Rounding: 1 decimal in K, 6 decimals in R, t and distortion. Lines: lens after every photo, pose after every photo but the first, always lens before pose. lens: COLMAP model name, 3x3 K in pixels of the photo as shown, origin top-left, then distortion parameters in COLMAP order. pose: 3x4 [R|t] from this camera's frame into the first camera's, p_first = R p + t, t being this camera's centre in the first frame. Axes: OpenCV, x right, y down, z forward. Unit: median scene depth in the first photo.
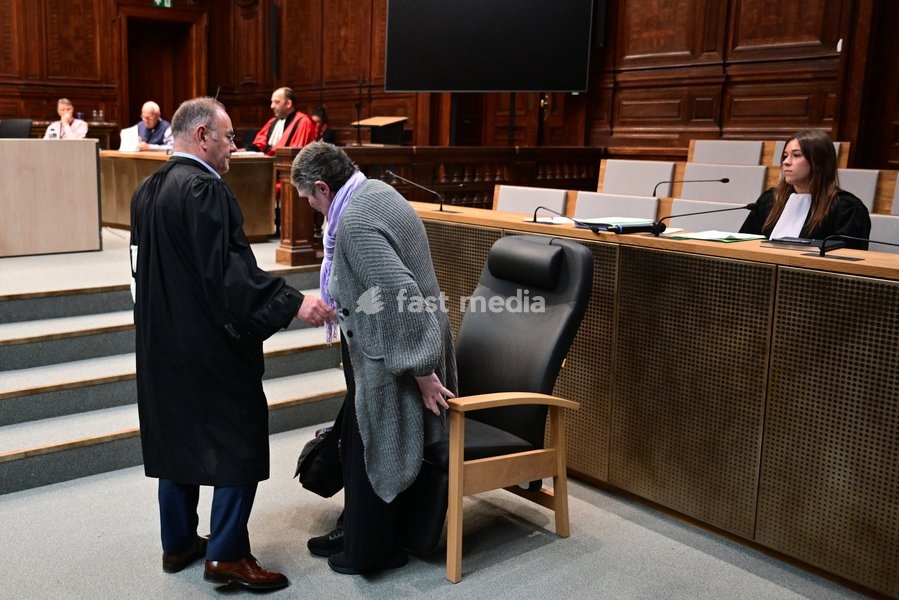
lens RADIAL K [[871.3, 0, 319.5], [0, 871.3, 279.5], [0, 0, 1]] dist [-0.005665, -0.000168]
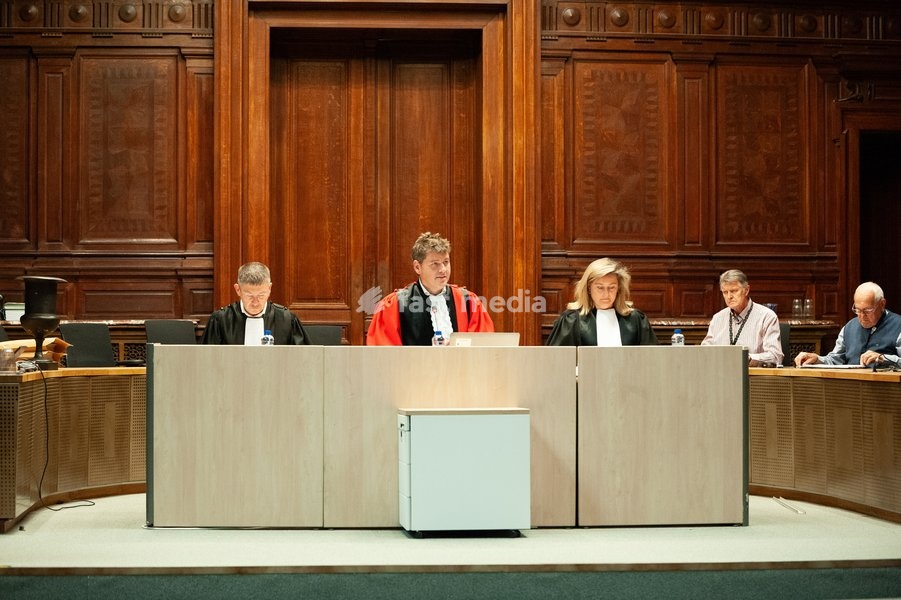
lens RADIAL K [[1881.3, 0, 350.4], [0, 1881.3, 358.4], [0, 0, 1]] dist [-0.159294, -0.073989]
pose [[0.867005, -0.007408, -0.498244, 0.089392], [-0.071821, 0.987591, -0.139660, 0.029805], [0.493096, 0.156870, 0.855715, -0.152472]]
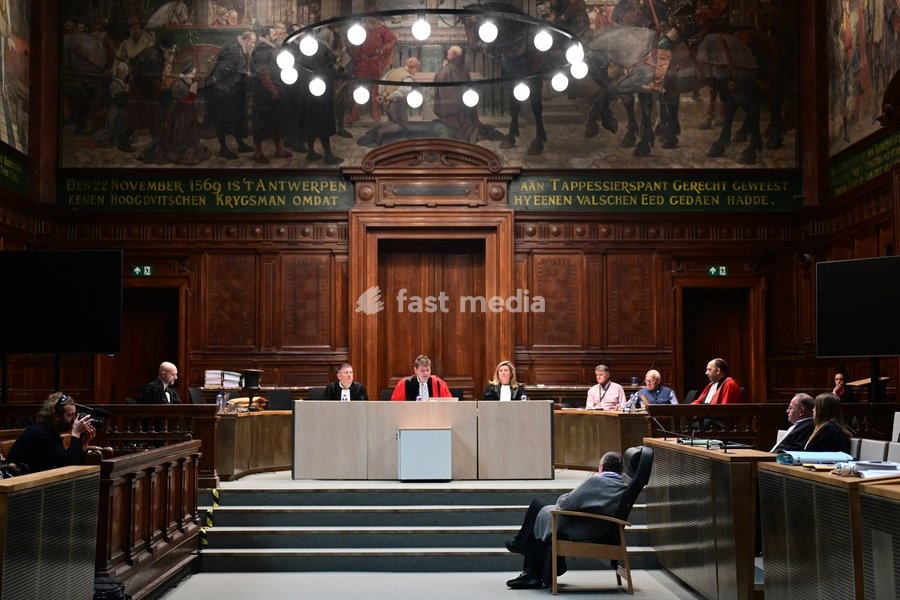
lens RADIAL K [[1259.4, 0, 453.8], [0, 1259.4, 339.3], [0, 0, 1]] dist [-0.000175, 0.004447]
pose [[0.847675, -0.036351, -0.529270, 0.381063], [-0.075221, 0.979335, -0.187734, 0.076026], [0.525157, 0.198949, 0.827423, -0.440422]]
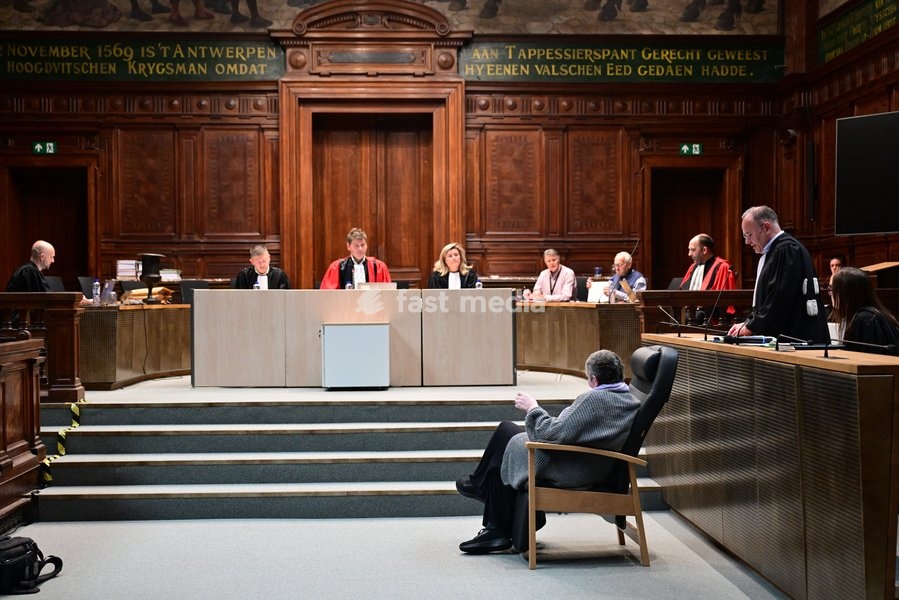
lens RADIAL K [[1138.5, 0, 439.4], [0, 1138.5, 328.5], [0, 0, 1]] dist [0.005128, 0.016615]
pose [[0.862100, -0.001698, -0.506736, 0.229689], [-0.067772, 0.990624, -0.118618, 0.042009], [0.502186, 0.136603, 0.853902, -0.180253]]
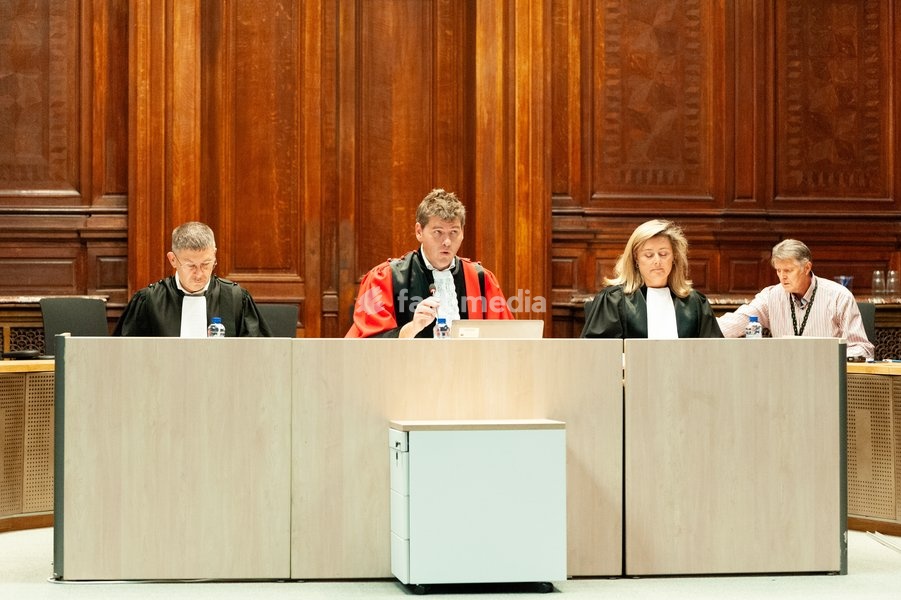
lens RADIAL K [[2362.3, 0, 450.5], [0, 2362.3, 300.0], [0, 0, 1]] dist [-0.107713, 0.501240]
pose [[0.901074, -0.013344, -0.433460, 0.059777], [-0.062034, 0.985281, -0.159288, 0.020336], [0.429205, 0.170419, 0.886984, -0.129957]]
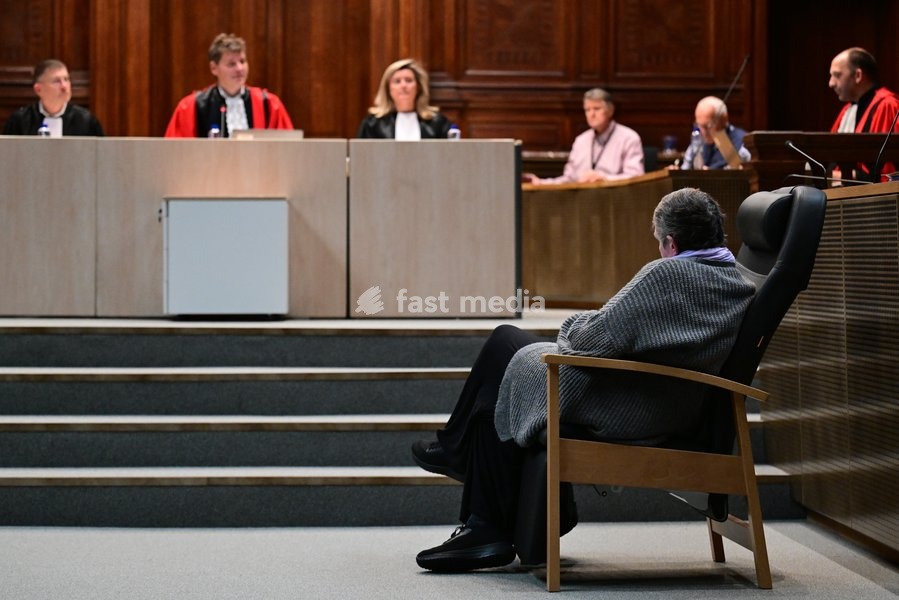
lens RADIAL K [[2053.3, 0, 414.5], [0, 2053.3, 297.6], [0, 0, 1]] dist [-0.024001, 0.292880]
pose [[0.870880, 0.005910, -0.491459, 0.220476], [-0.074092, 0.990079, -0.119388, 0.072323], [0.485878, 0.140386, 0.862679, -0.161704]]
